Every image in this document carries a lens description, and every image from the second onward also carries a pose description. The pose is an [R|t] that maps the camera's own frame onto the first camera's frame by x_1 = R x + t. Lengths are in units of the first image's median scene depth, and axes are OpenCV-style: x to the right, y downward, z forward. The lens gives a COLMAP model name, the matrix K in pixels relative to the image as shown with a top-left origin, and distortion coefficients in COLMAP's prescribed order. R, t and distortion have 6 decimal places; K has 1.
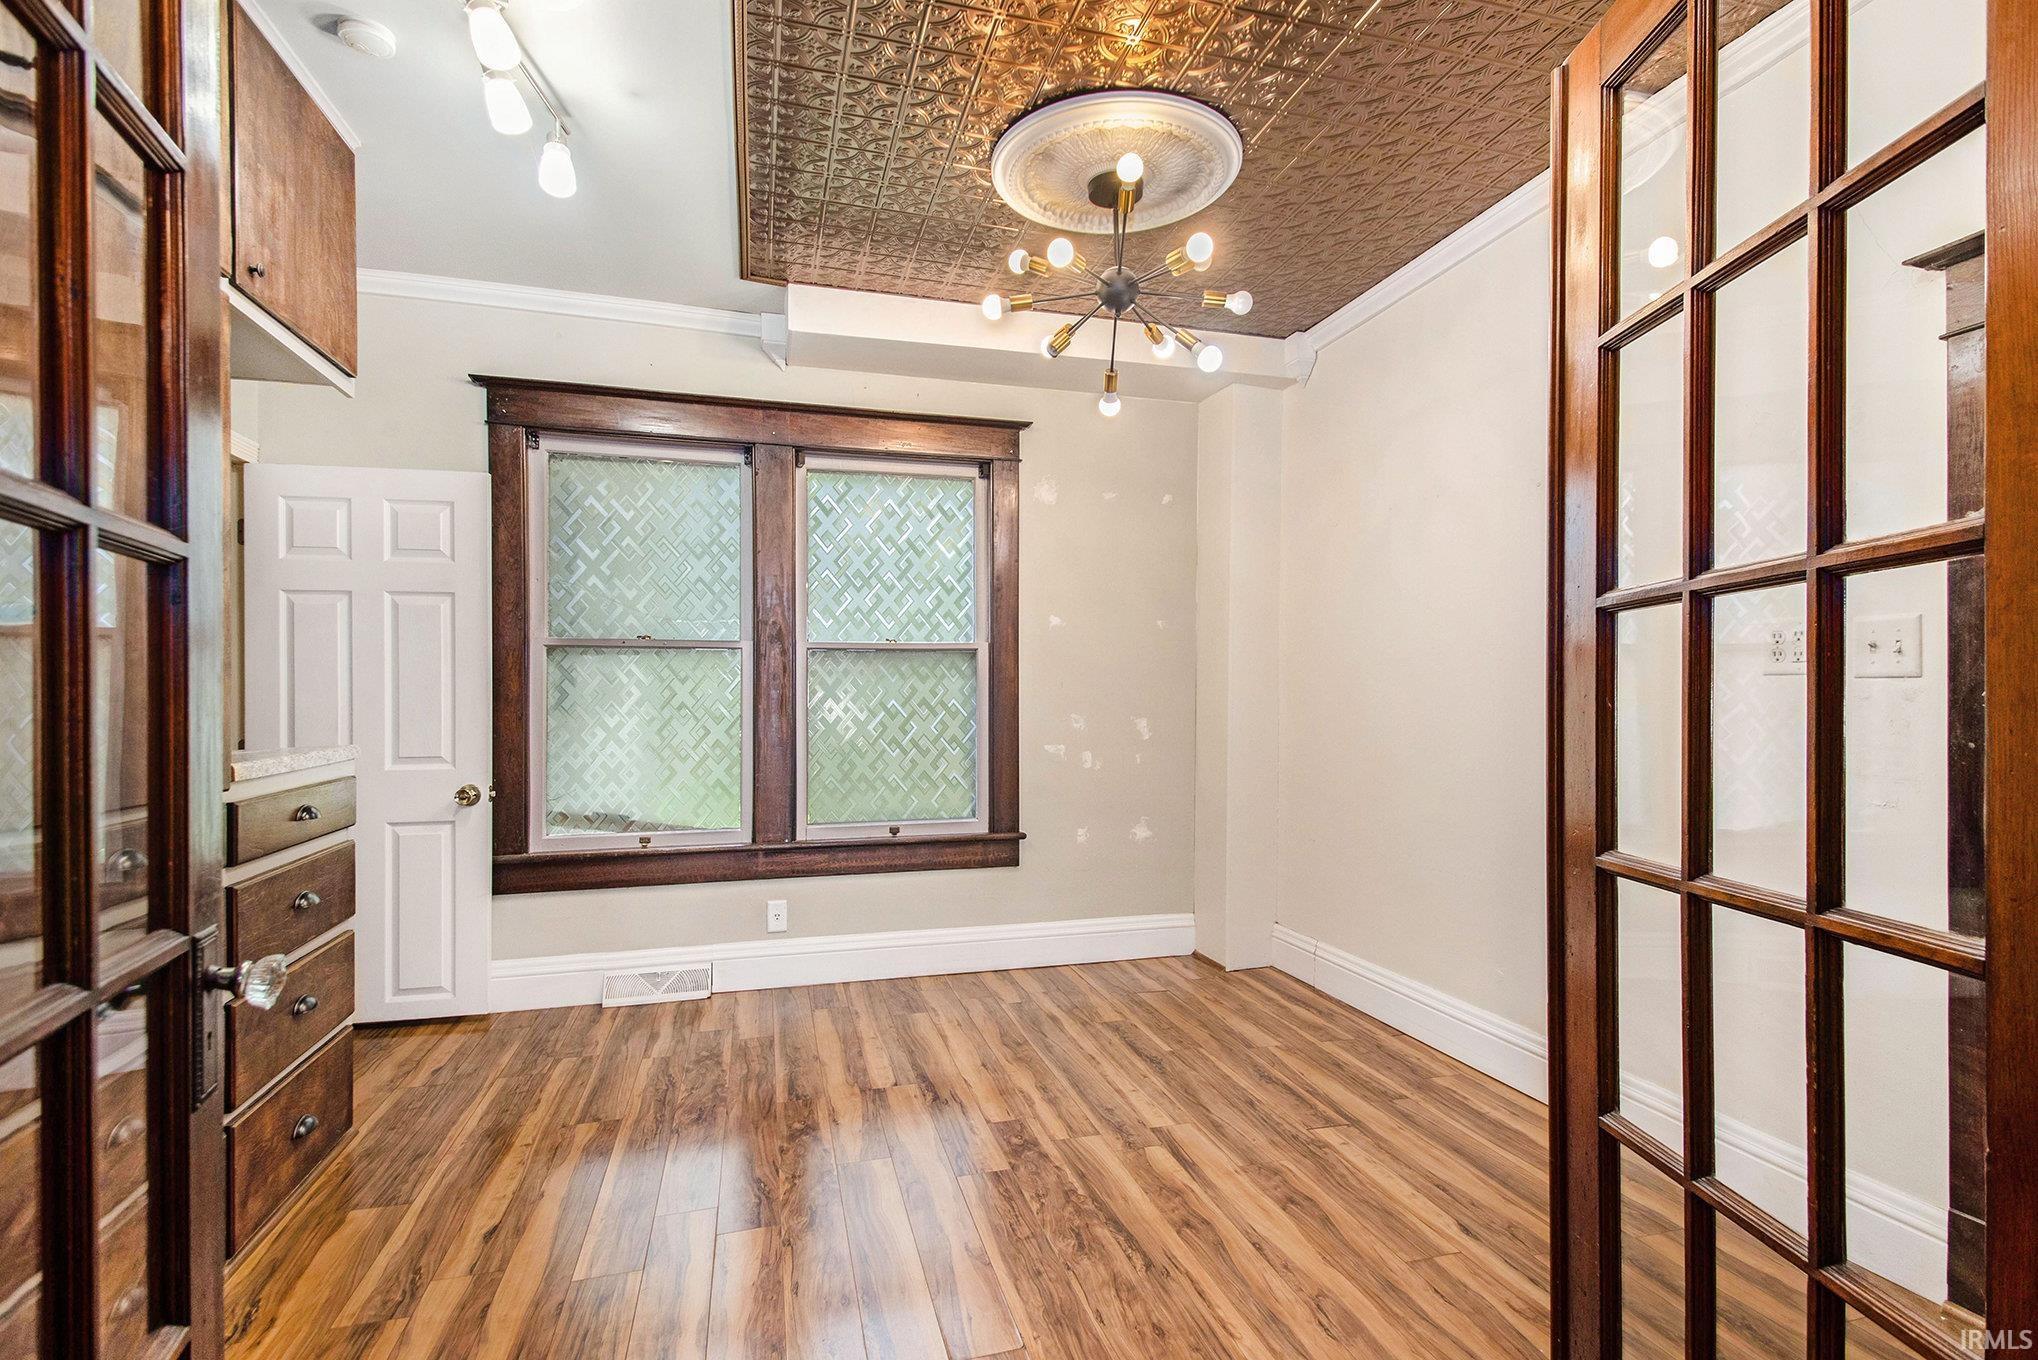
lens RADIAL K [[925.3, 0, 1026.4], [0, 925.3, 697.4], [0, 0, 1]] dist [-0.012164, -0.001529]
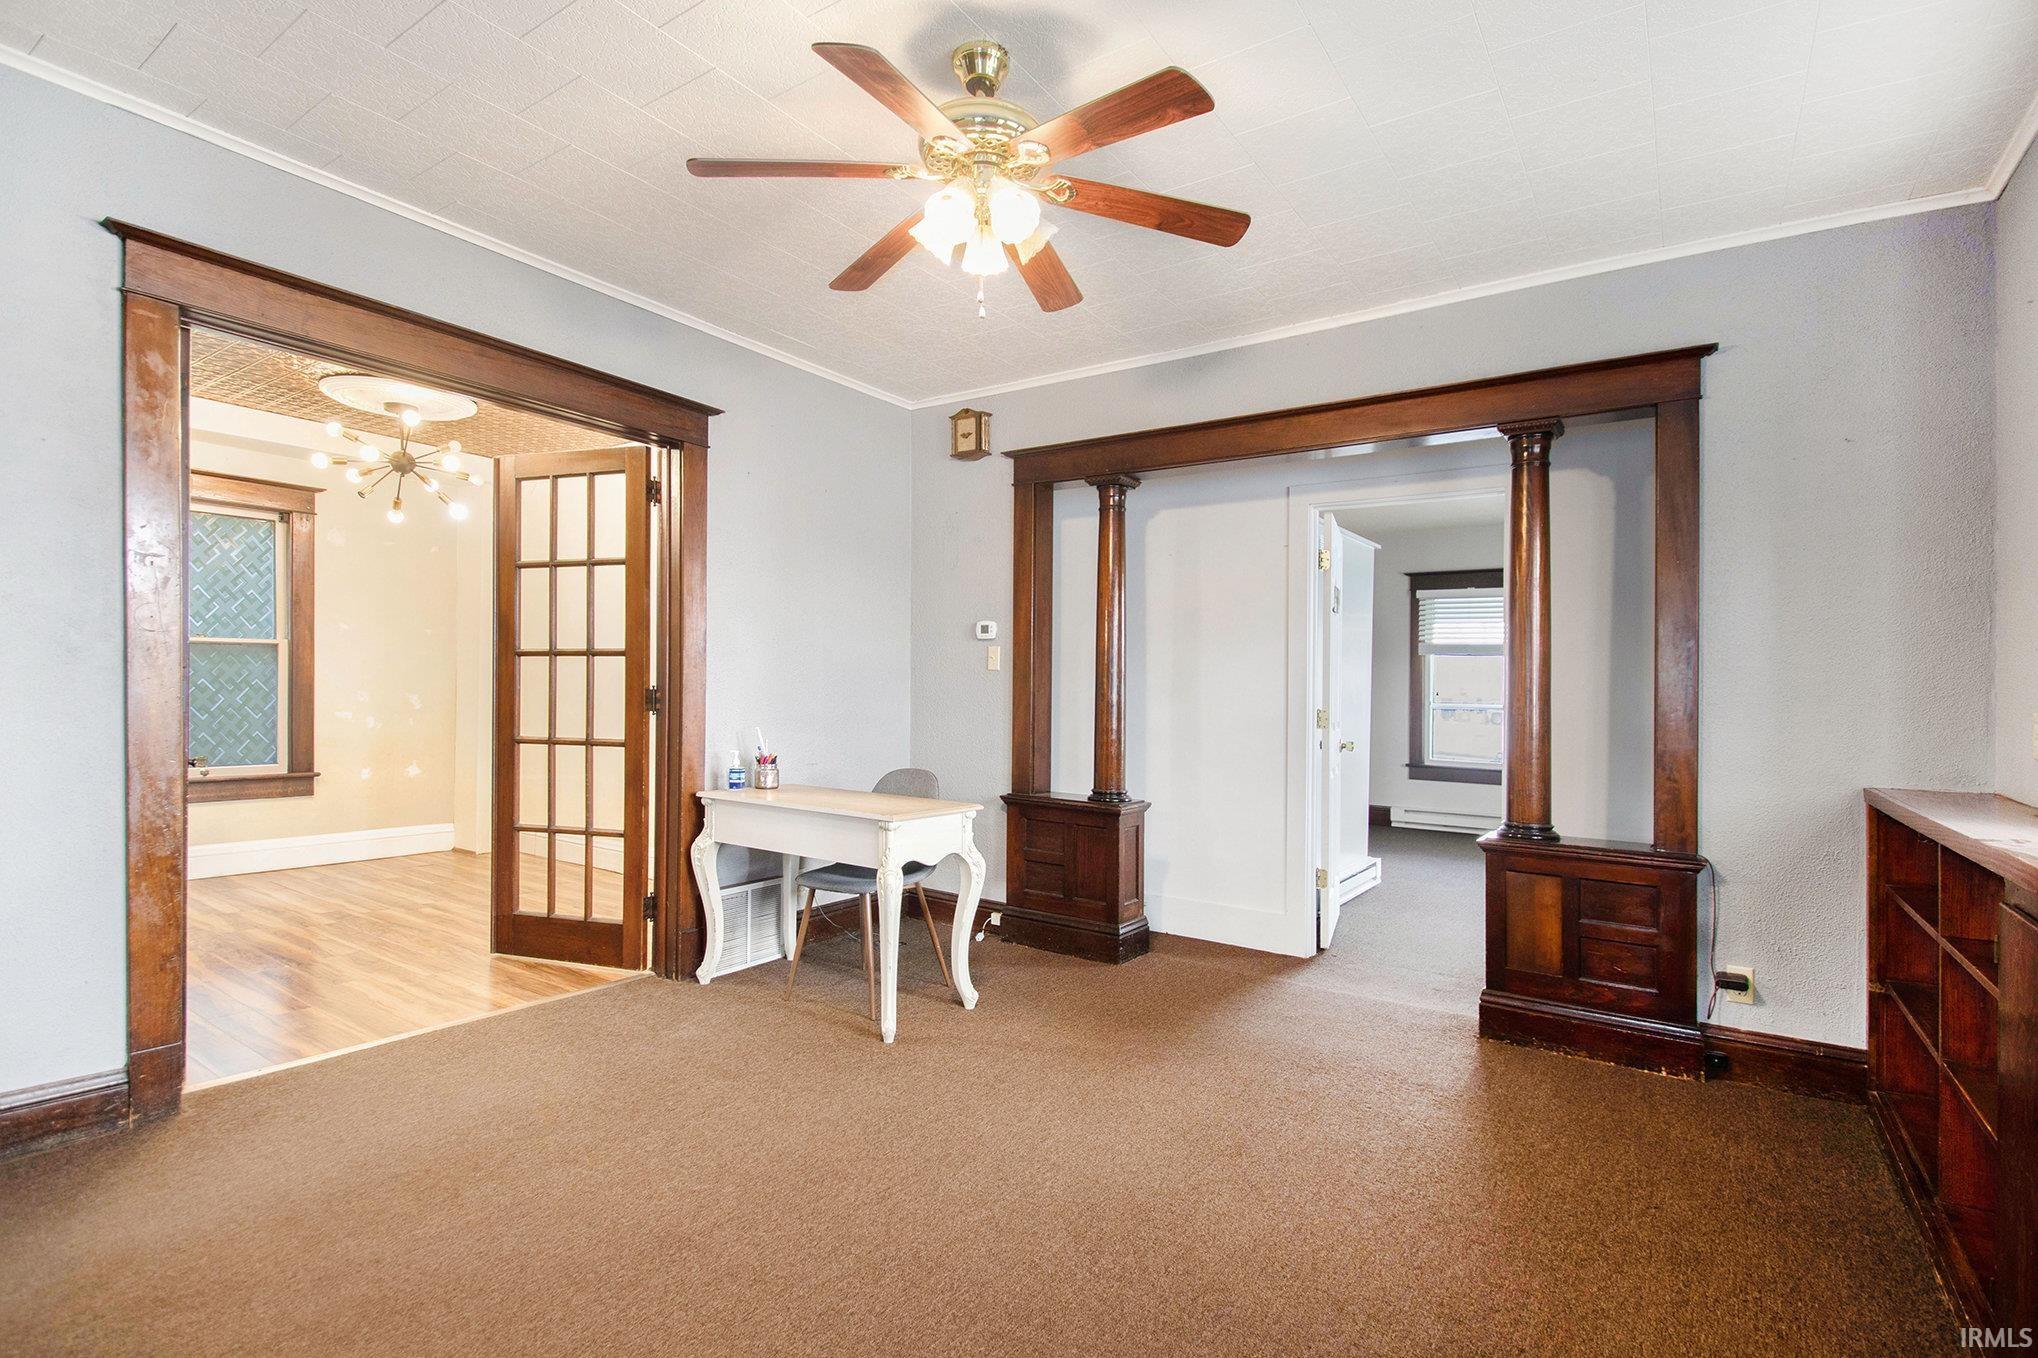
lens RADIAL K [[982.1, 0, 1028.3], [0, 982.1, 696.4], [0, 0, 1]] dist [0.004405, 0.000348]
pose [[0.771558, 0.002695, 0.636154, -0.125605], [-0.003846, 0.999993, 0.000428, 0.023051], [-0.636148, -0.002777, 0.771562, -0.891281]]
